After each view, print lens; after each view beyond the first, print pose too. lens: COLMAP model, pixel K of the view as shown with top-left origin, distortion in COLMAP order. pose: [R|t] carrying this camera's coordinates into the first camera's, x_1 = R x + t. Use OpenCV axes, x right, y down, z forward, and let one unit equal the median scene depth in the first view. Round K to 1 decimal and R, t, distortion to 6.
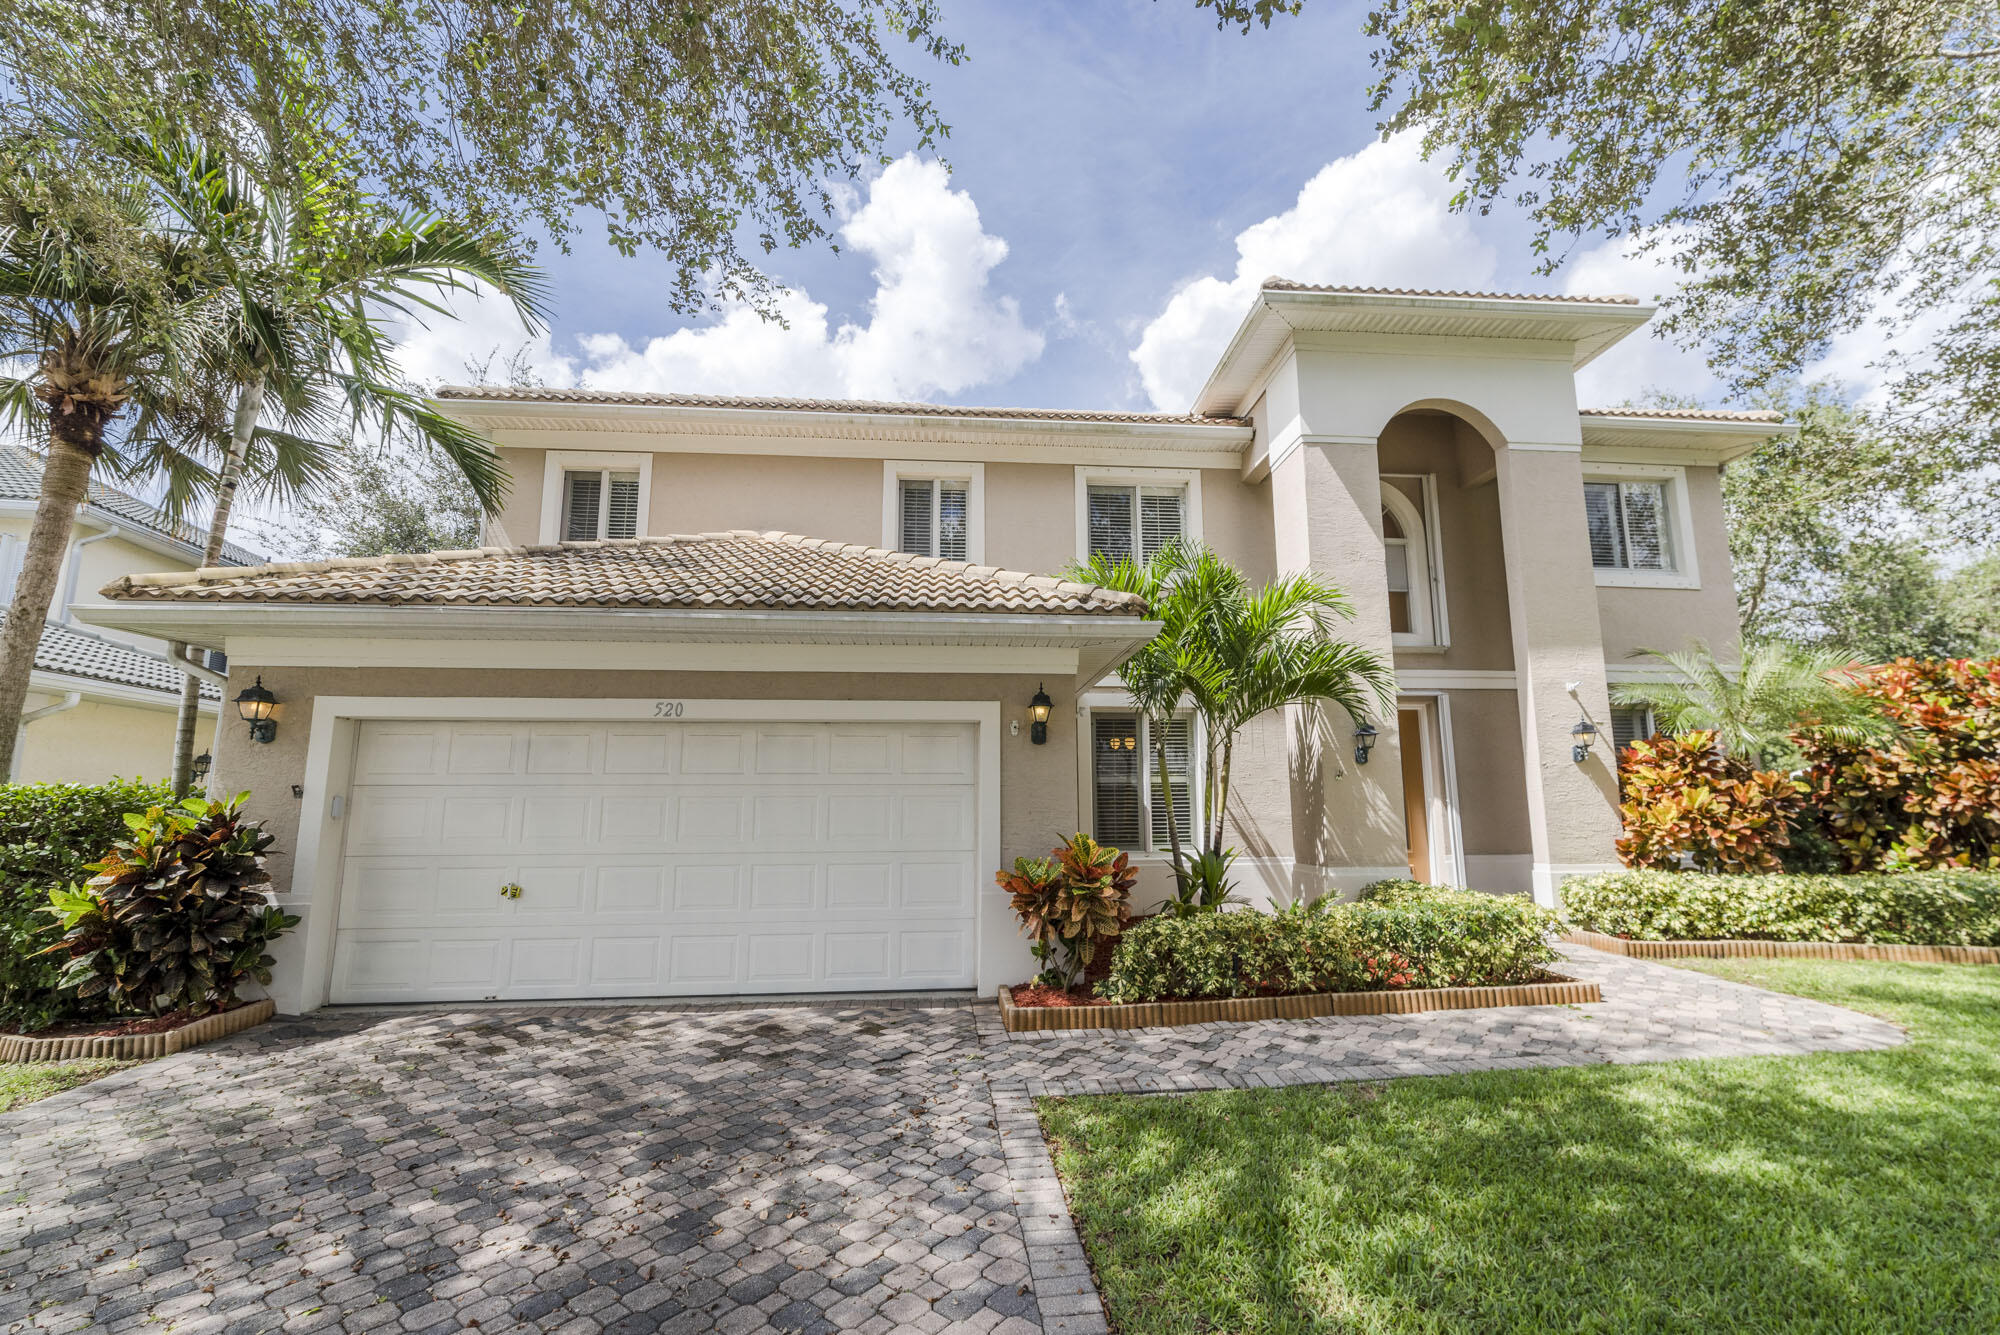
lens RADIAL K [[867.6, 0, 1007.3], [0, 867.6, 675.4], [0, 0, 1]] dist [0.001490, -0.000144]
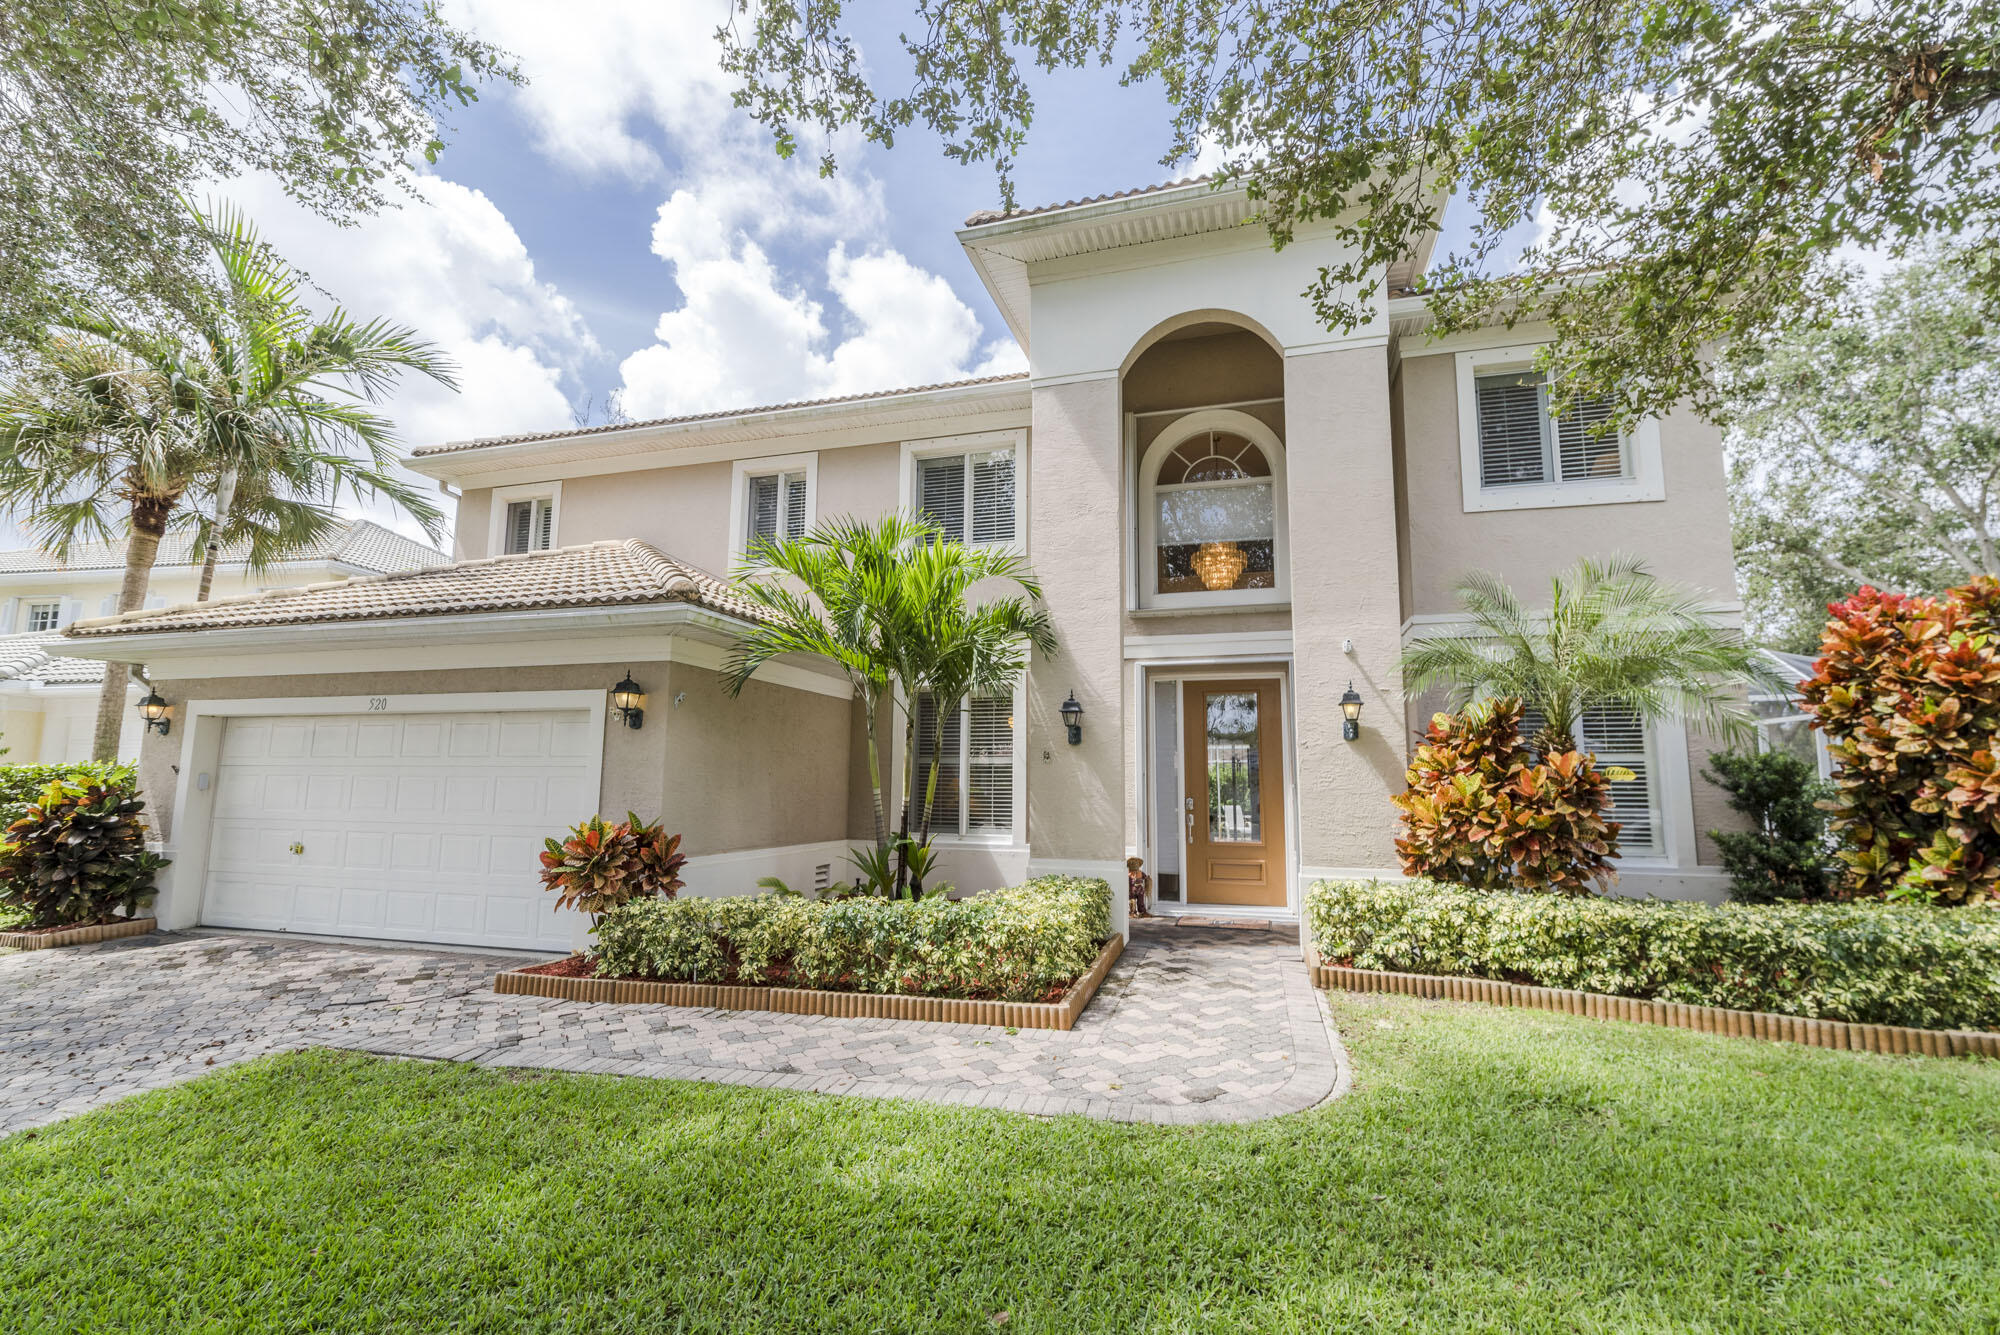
lens RADIAL K [[867.6, 0, 1007.3], [0, 867.6, 675.4], [0, 0, 1]] dist [0.001490, -0.000144]
pose [[0.930438, -0.033625, -0.364904, 0.745597], [0.044439, 0.998785, 0.021277, 0.010989], [0.363746, -0.036013, 0.930802, 0.166964]]
